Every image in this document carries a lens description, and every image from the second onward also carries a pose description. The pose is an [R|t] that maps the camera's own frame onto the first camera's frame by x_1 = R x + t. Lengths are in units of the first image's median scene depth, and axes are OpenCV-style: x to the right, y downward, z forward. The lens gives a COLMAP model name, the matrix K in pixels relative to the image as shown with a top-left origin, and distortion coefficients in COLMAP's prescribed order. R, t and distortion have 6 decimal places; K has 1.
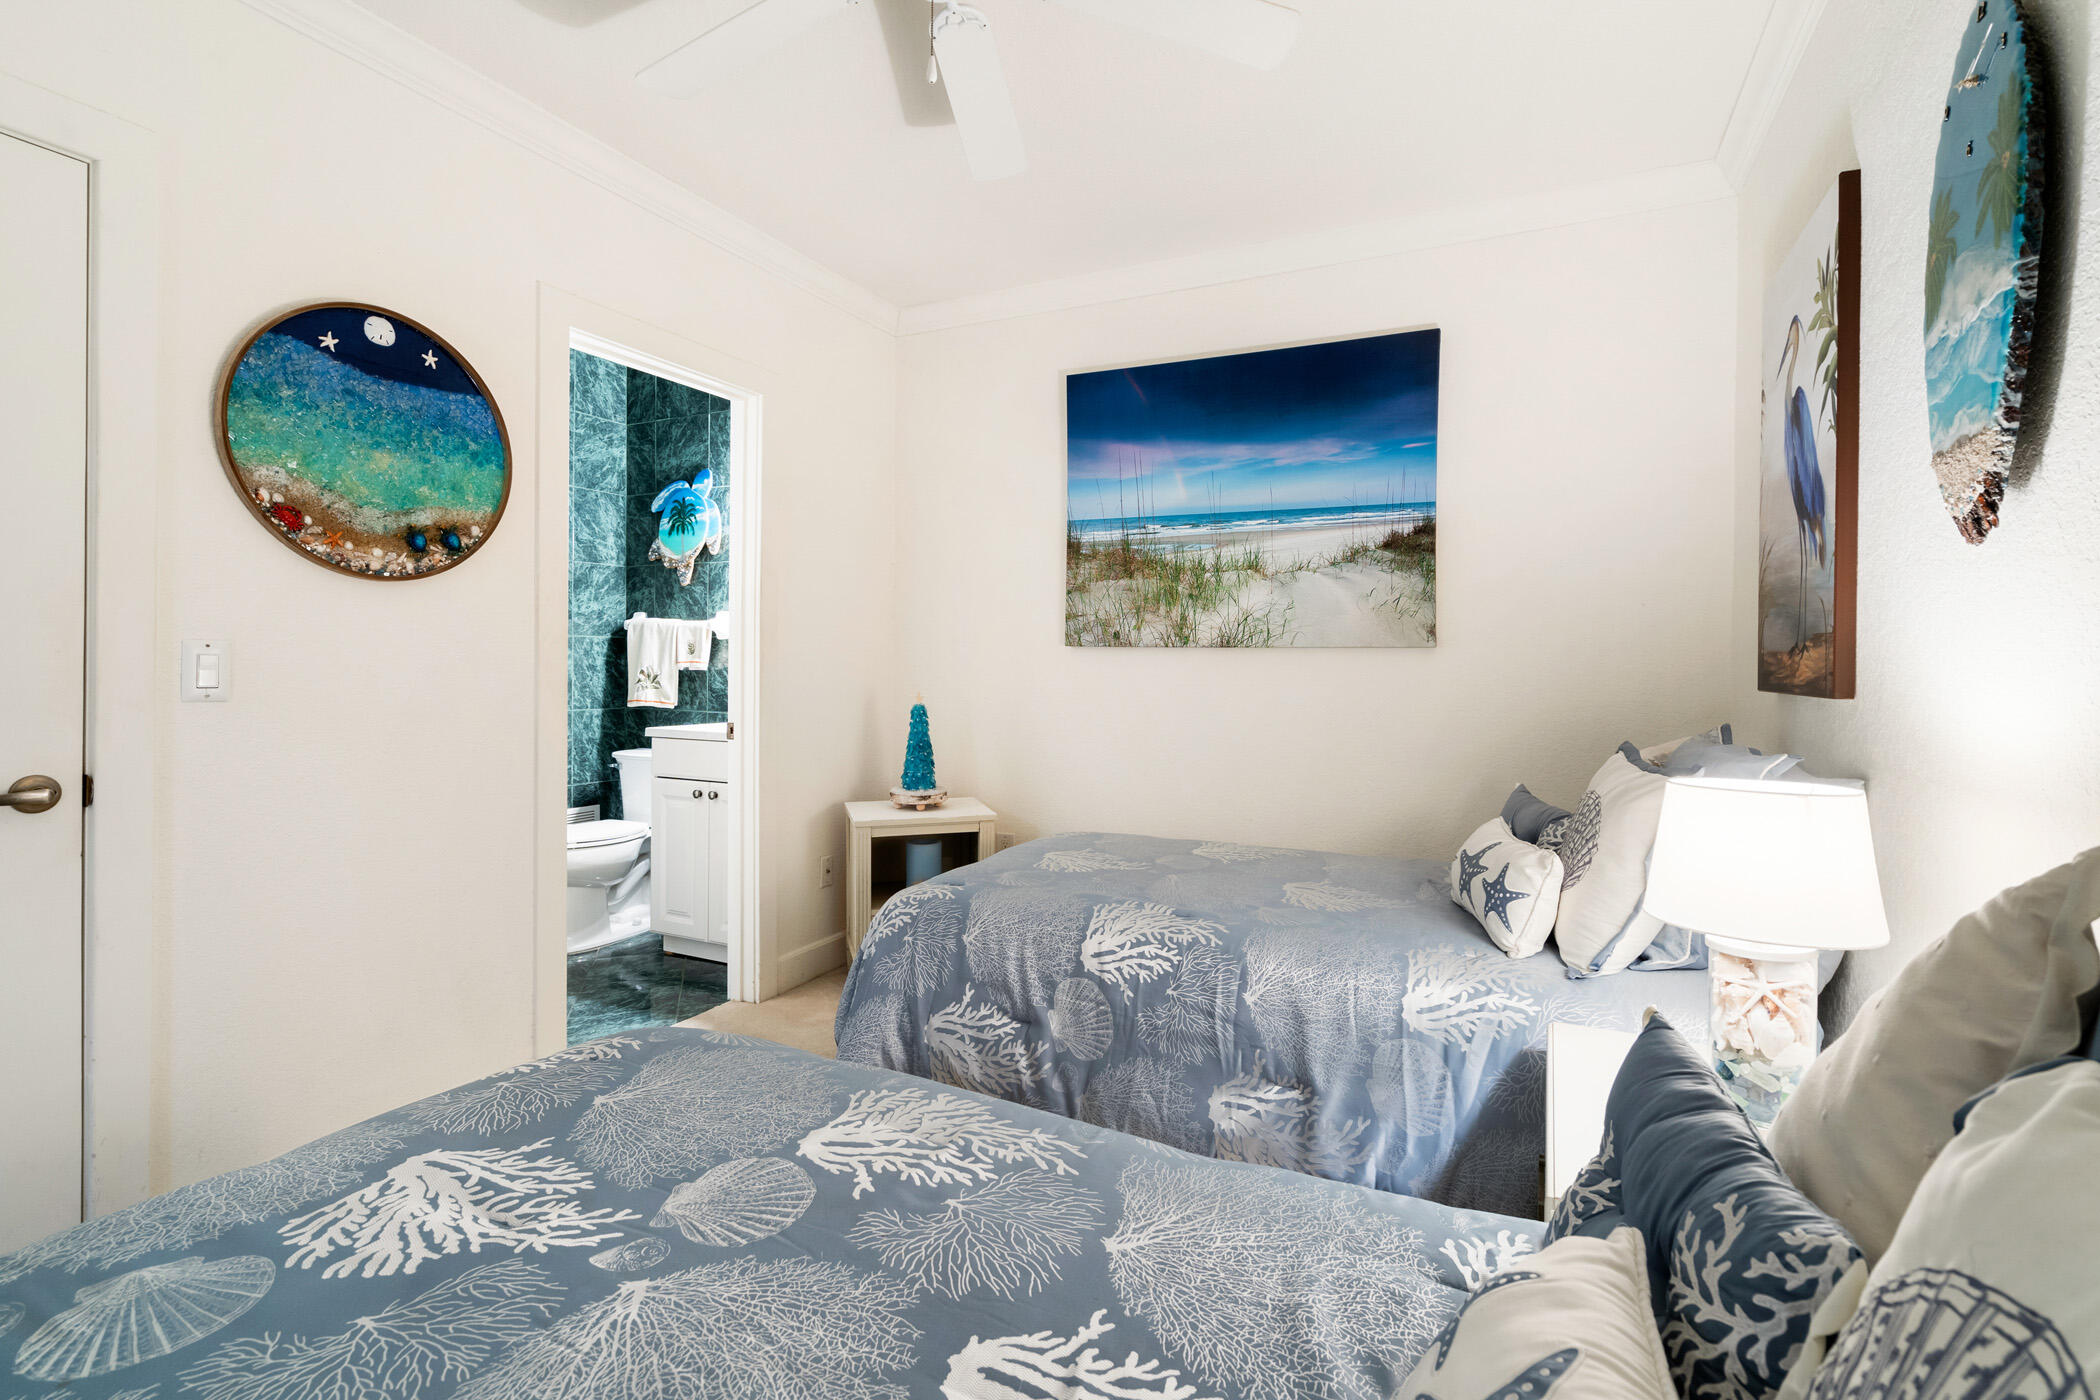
lens RADIAL K [[962.7, 0, 1055.1], [0, 962.7, 668.7], [0, 0, 1]] dist [-0.010753, -0.000502]
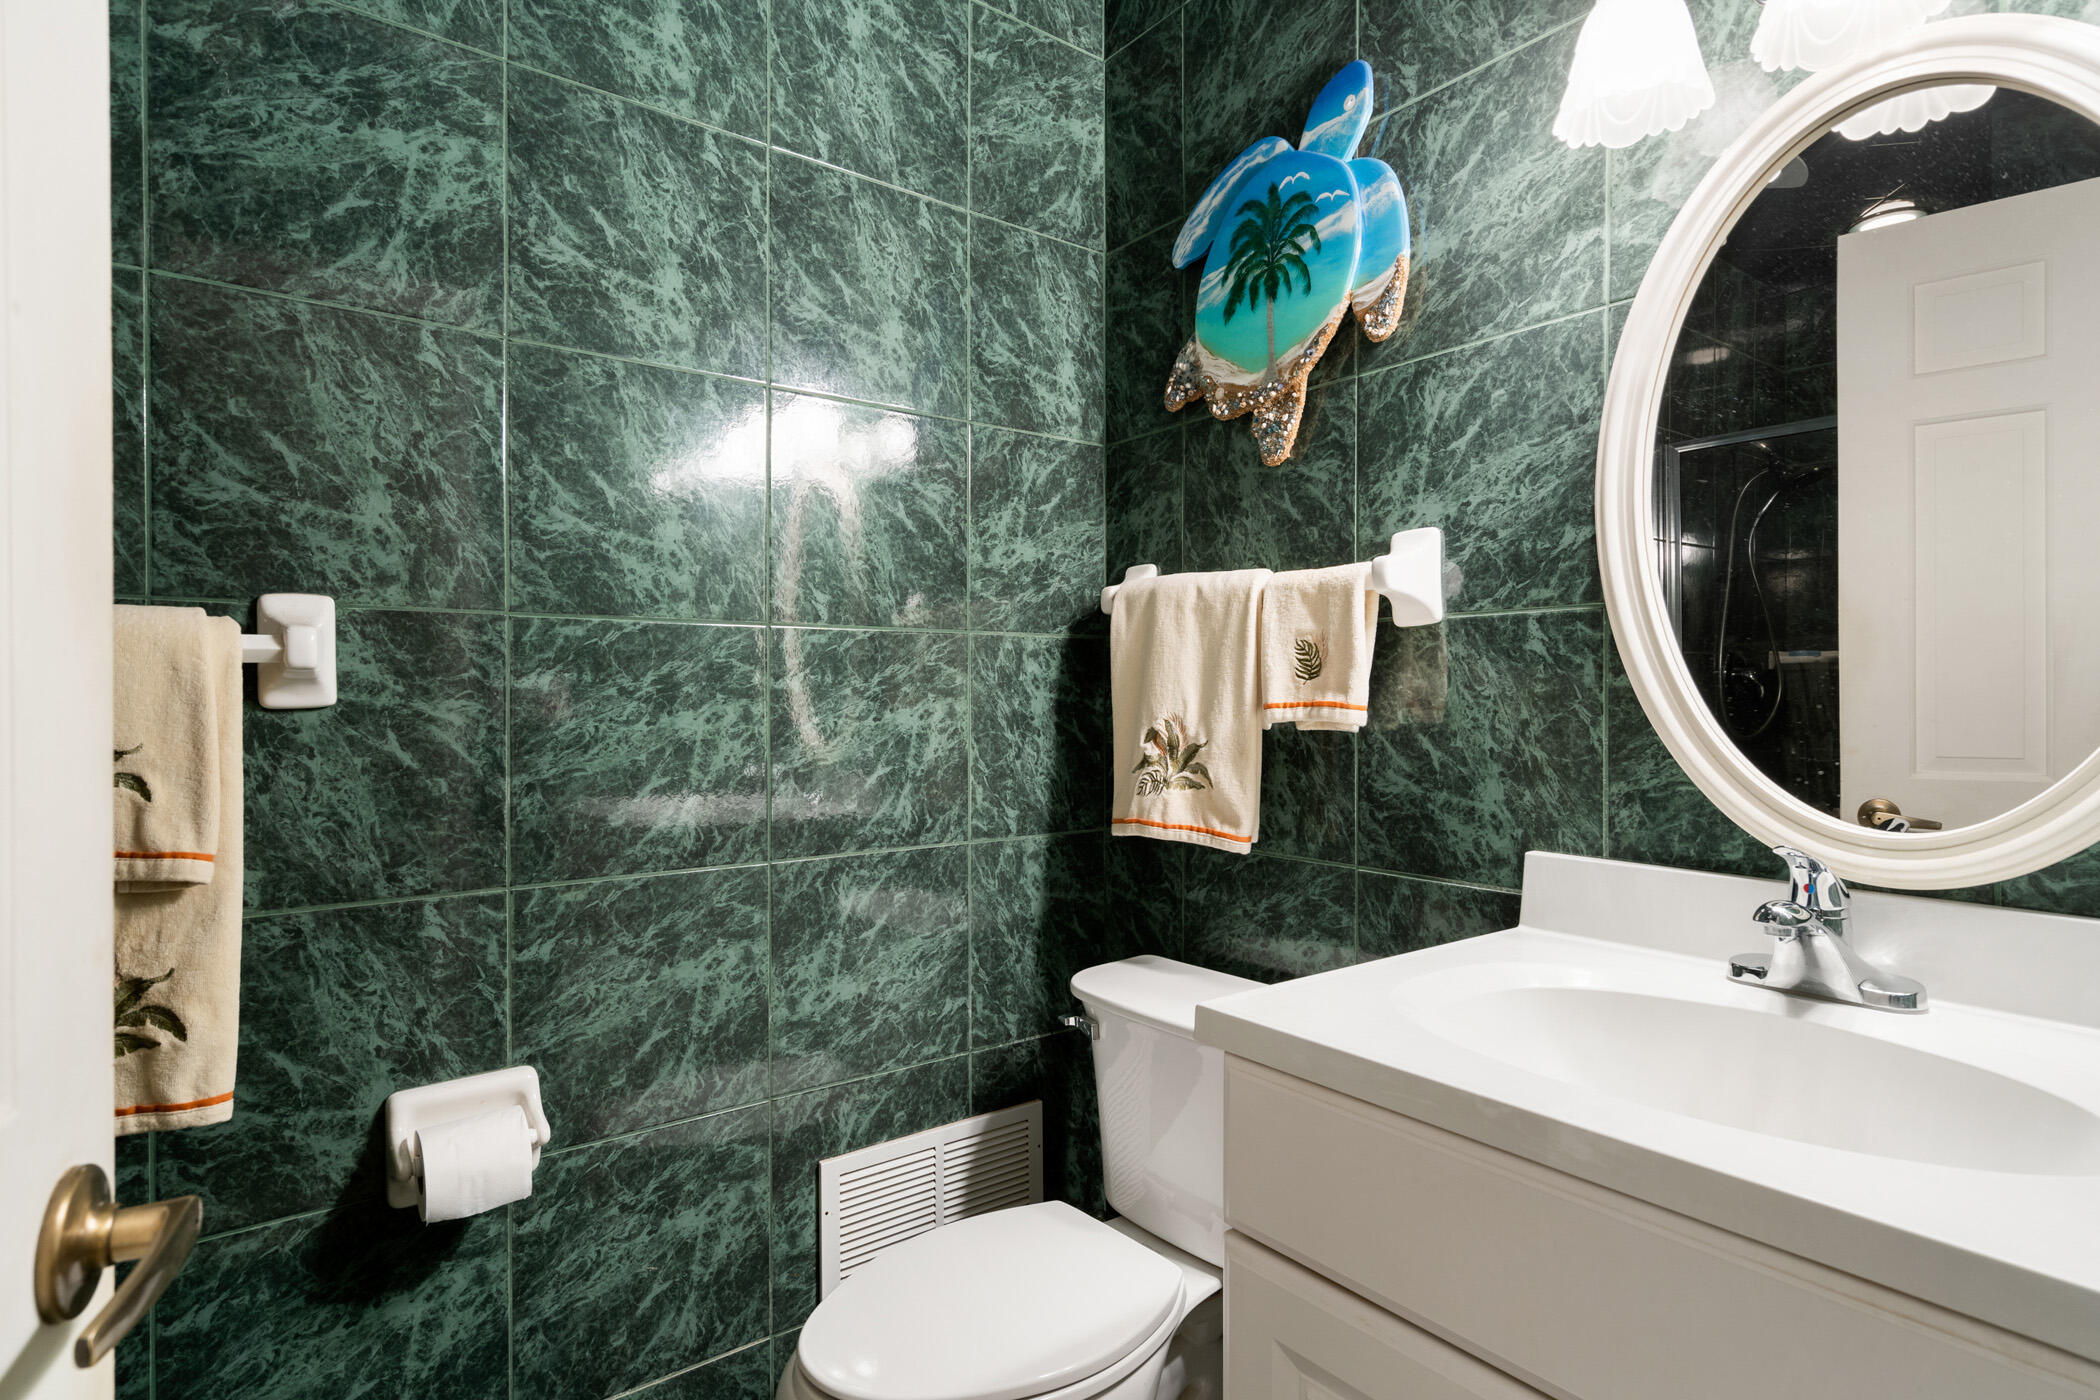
lens RADIAL K [[1061.8, 0, 1052.2], [0, 1061.8, 699.2], [0, 0, 1]] dist [-0.003492, 0.005360]
pose [[0.896097, -0.007183, -0.443800, -0.301351], [0.004471, 0.999964, -0.007158, -0.006617], [0.443836, 0.004430, 0.896097, 0.662713]]
